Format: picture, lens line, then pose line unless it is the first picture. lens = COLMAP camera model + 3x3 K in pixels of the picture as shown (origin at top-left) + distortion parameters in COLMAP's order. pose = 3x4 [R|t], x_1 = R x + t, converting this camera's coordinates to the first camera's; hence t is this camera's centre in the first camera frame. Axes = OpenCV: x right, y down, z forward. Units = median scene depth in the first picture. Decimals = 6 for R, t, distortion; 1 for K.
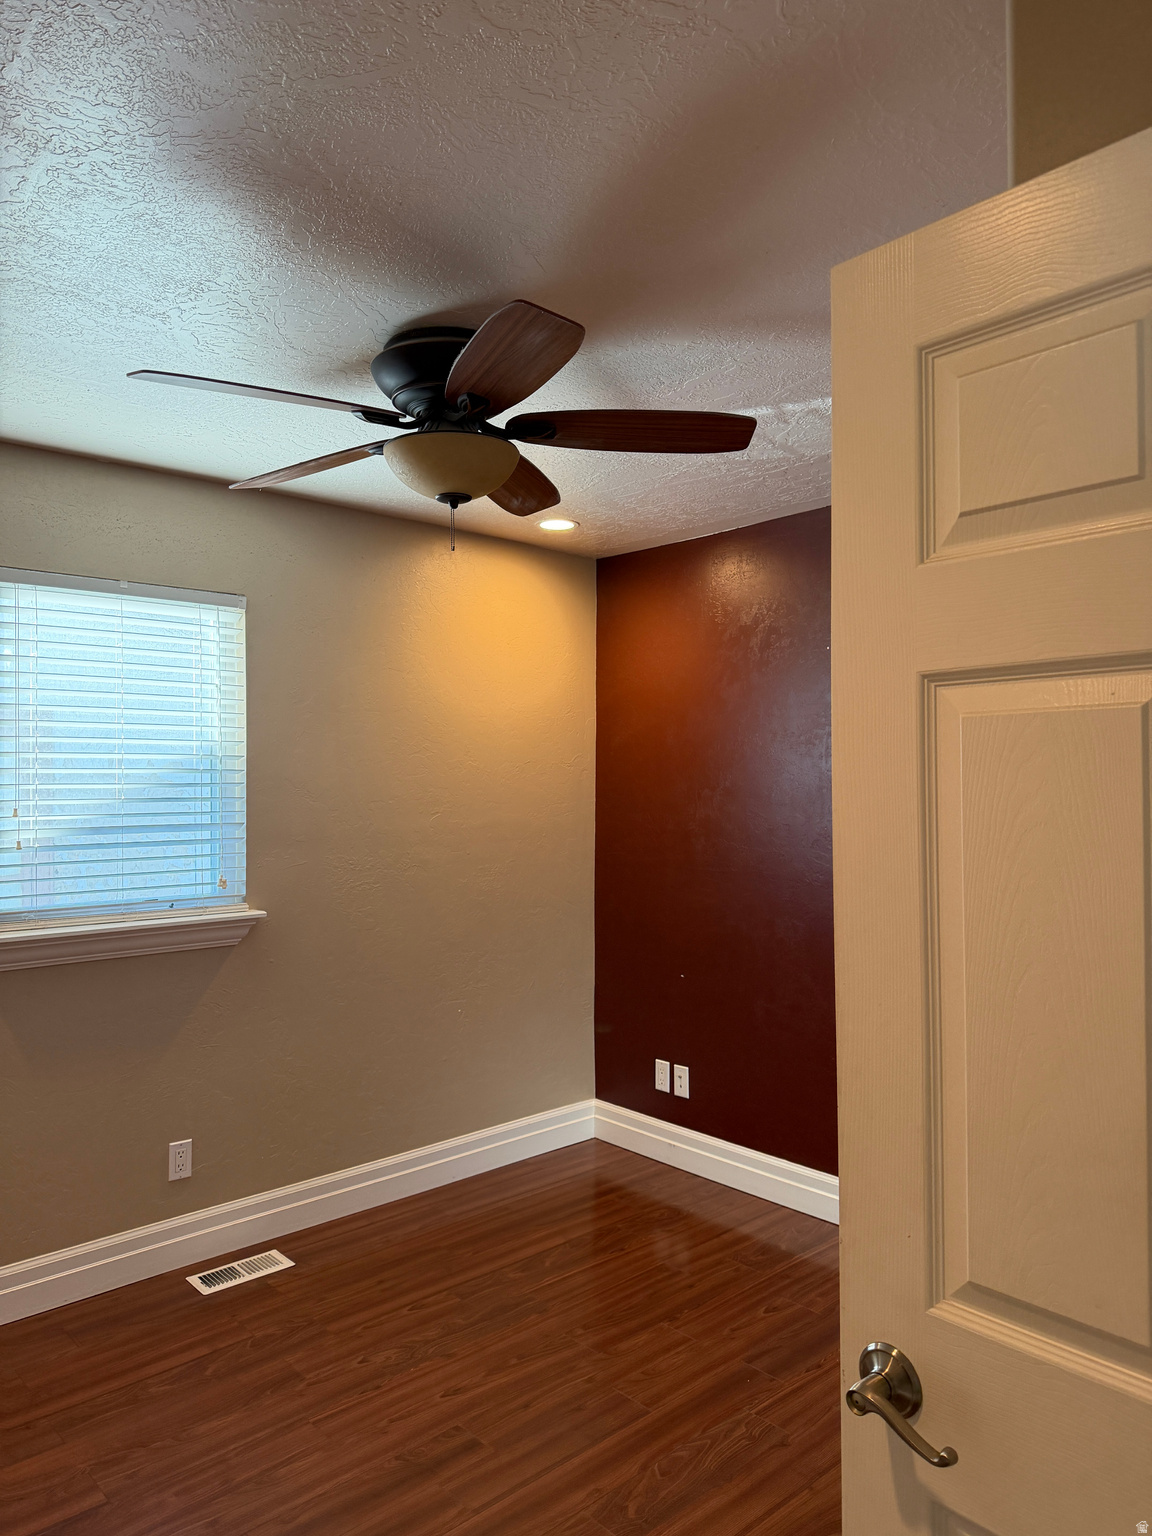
lens RADIAL K [[1068.0, 0, 576.0], [0, 1068.0, 768.0], [0, 0, 1]] dist [0.029863, -0.042811]
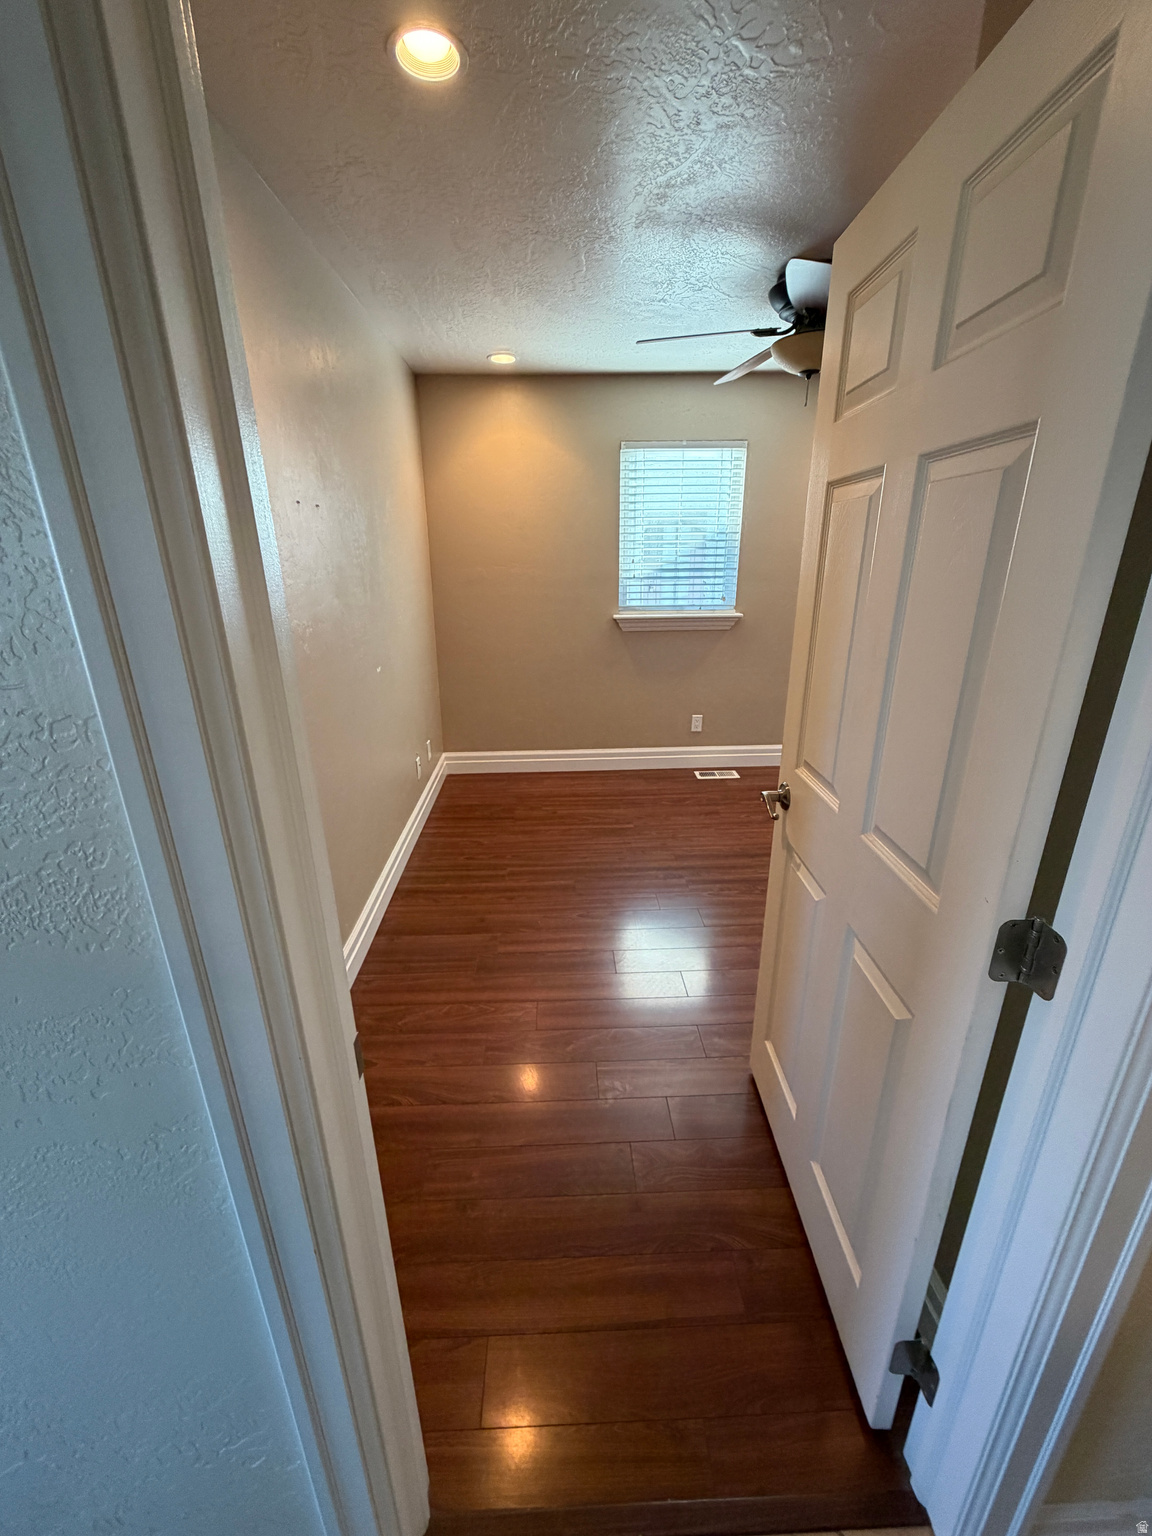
lens RADIAL K [[615.6, 0, 576.0], [0, 615.6, 768.0], [0, 0, 1]] dist [-0.000648, 0.000001]
pose [[0.746365, 0.213879, -0.630234, 0.286030], [0.018970, 0.939735, 0.341377, 0.004934], [0.665267, -0.266747, 0.697328, -0.104268]]
